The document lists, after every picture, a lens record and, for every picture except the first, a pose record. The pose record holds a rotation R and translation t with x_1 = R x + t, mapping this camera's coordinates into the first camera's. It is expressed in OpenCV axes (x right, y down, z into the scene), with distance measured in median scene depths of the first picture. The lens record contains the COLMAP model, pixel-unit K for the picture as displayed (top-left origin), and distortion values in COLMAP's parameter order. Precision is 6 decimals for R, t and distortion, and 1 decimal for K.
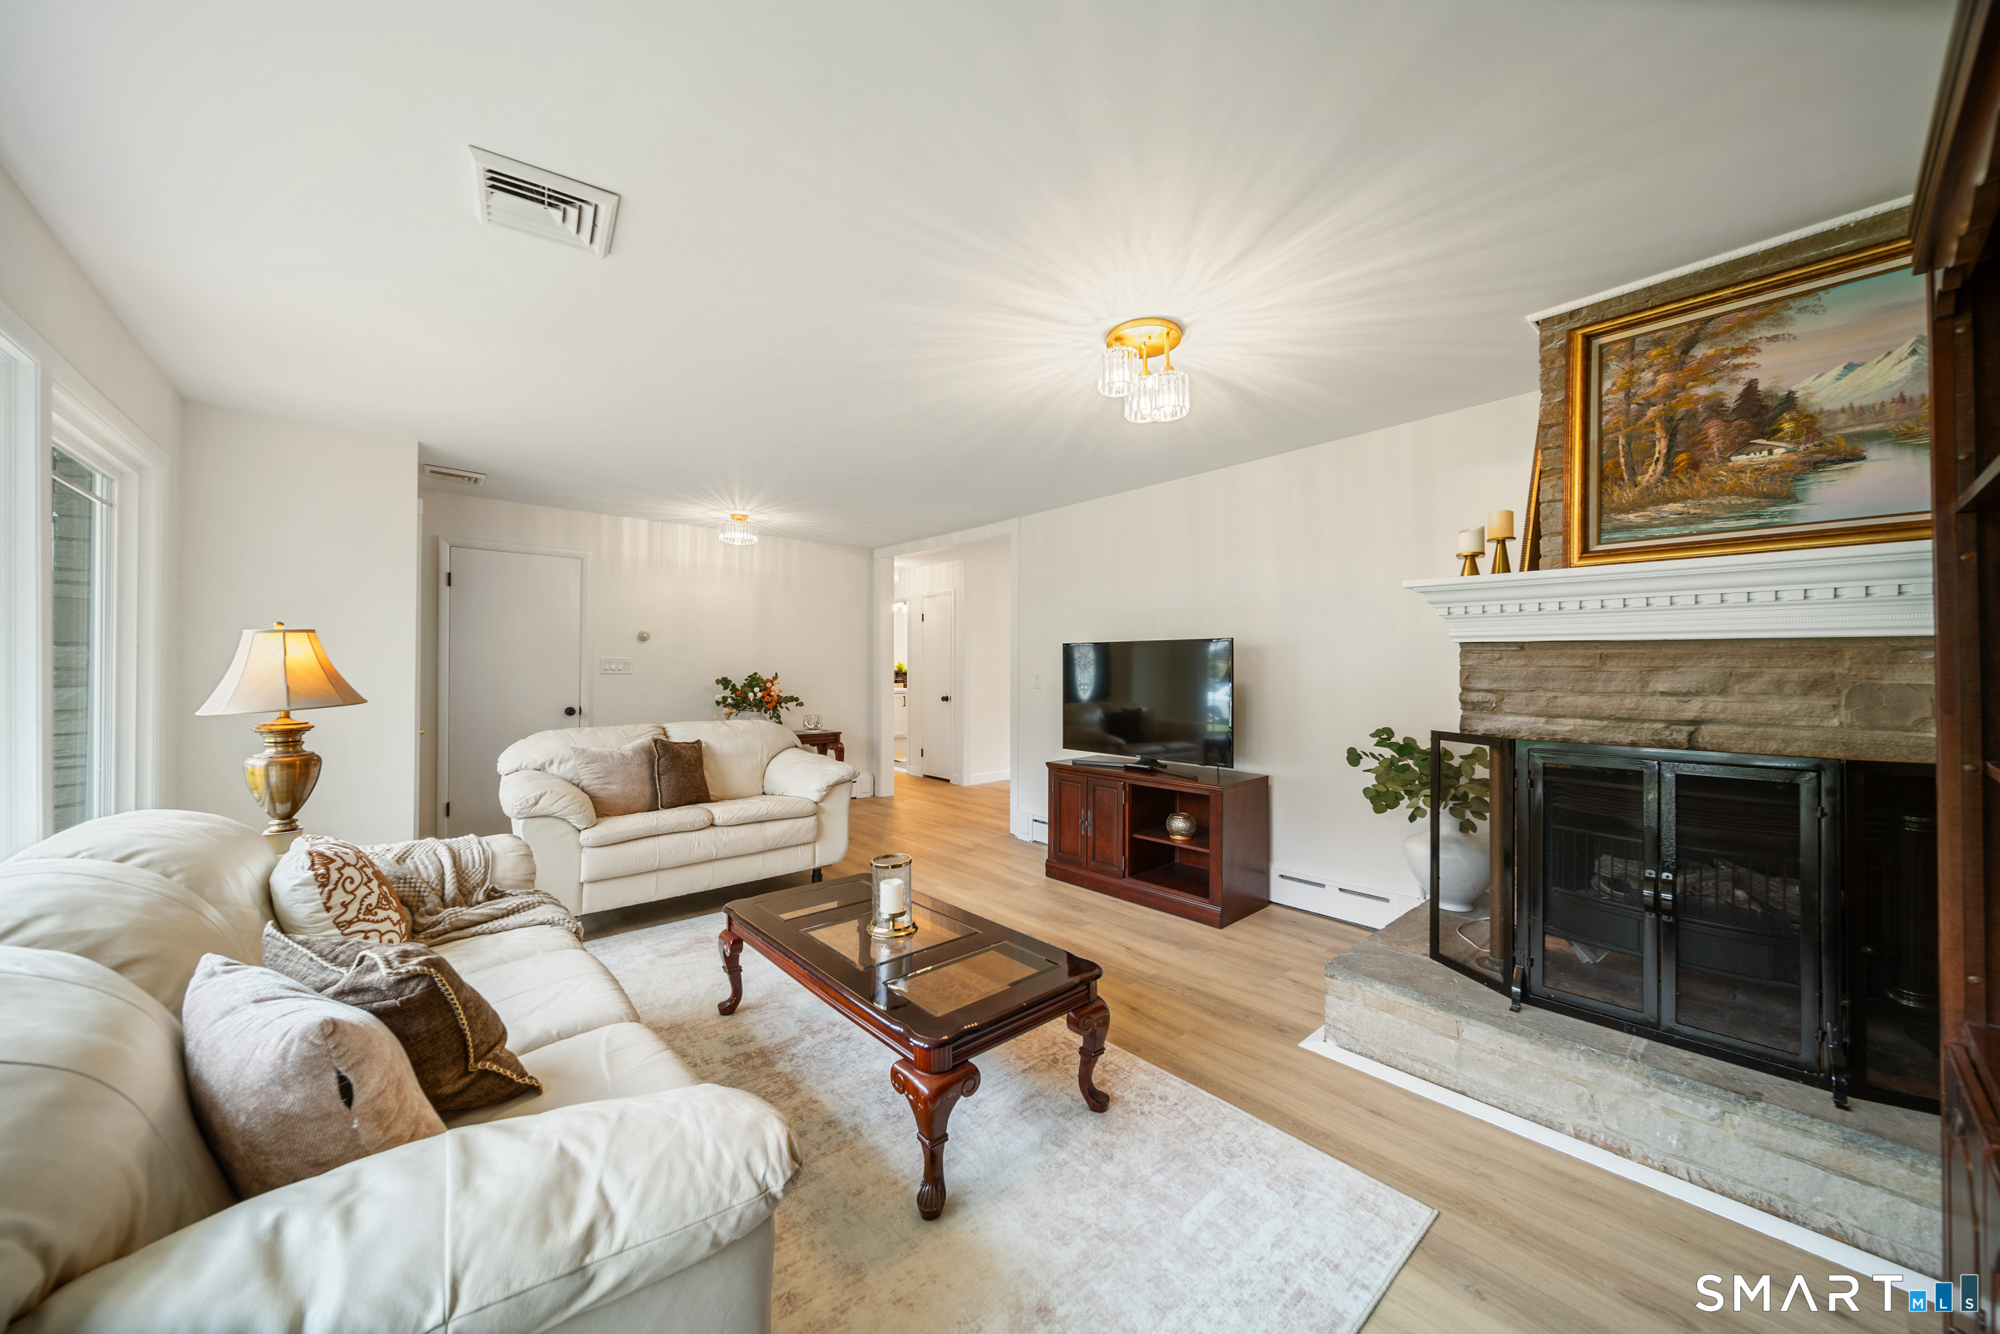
lens RADIAL K [[707.1, 0, 985.4], [0, 707.1, 632.9], [0, 0, 1]] dist [-0.000885, -0.000580]
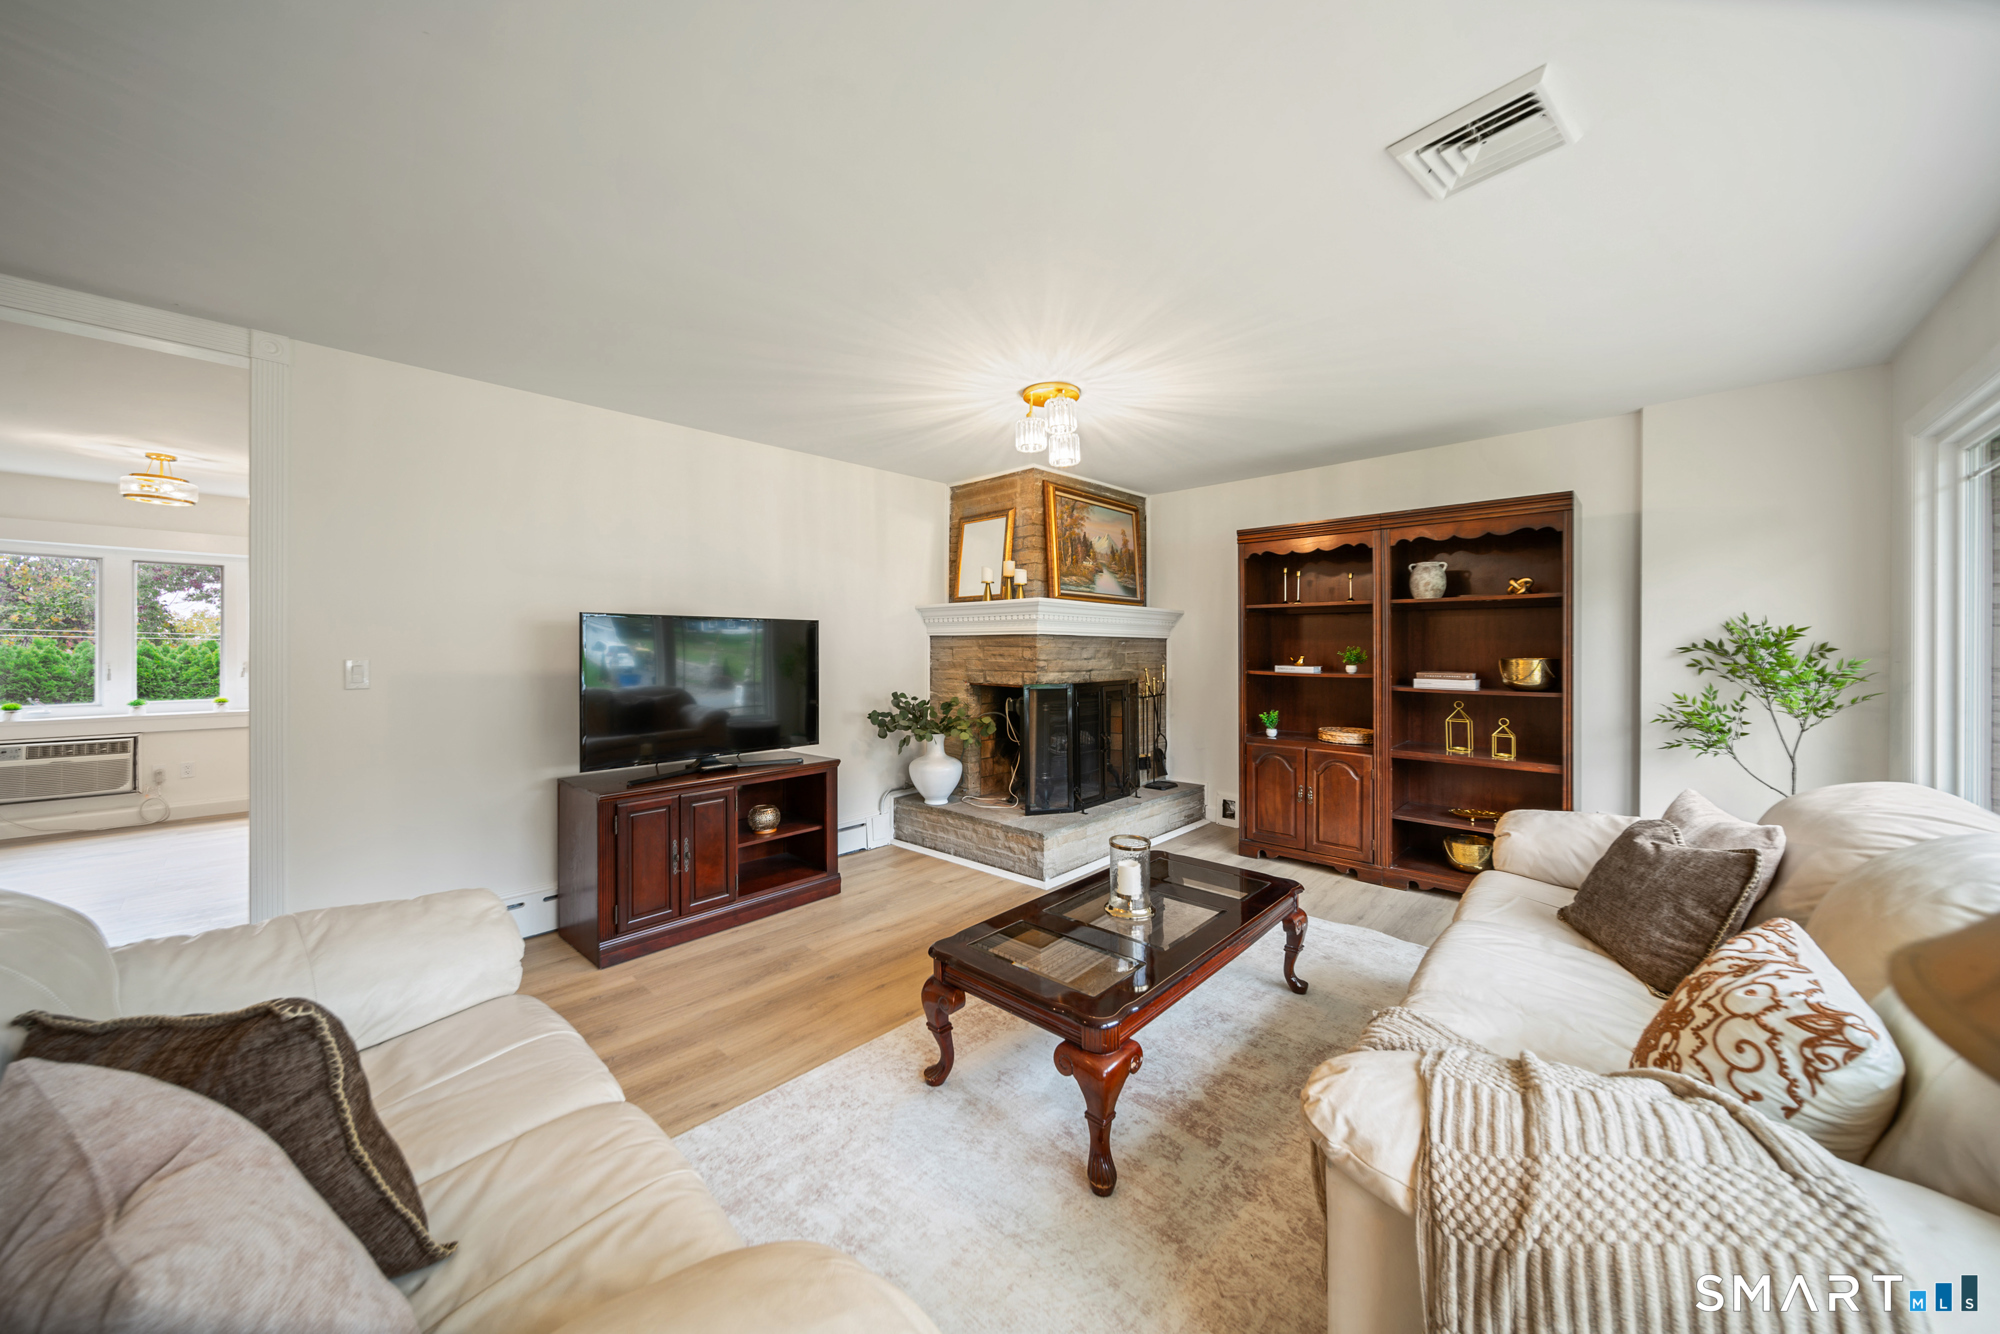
lens RADIAL K [[707.1, 0, 985.4], [0, 707.1, 632.9], [0, 0, 1]] dist [-0.000885, -0.000580]
pose [[-0.113762, 0.018189, 0.993342, -1.230314], [-0.045208, 0.998702, -0.023464, 0.064357], [-0.992479, -0.047577, -0.112792, 1.480938]]
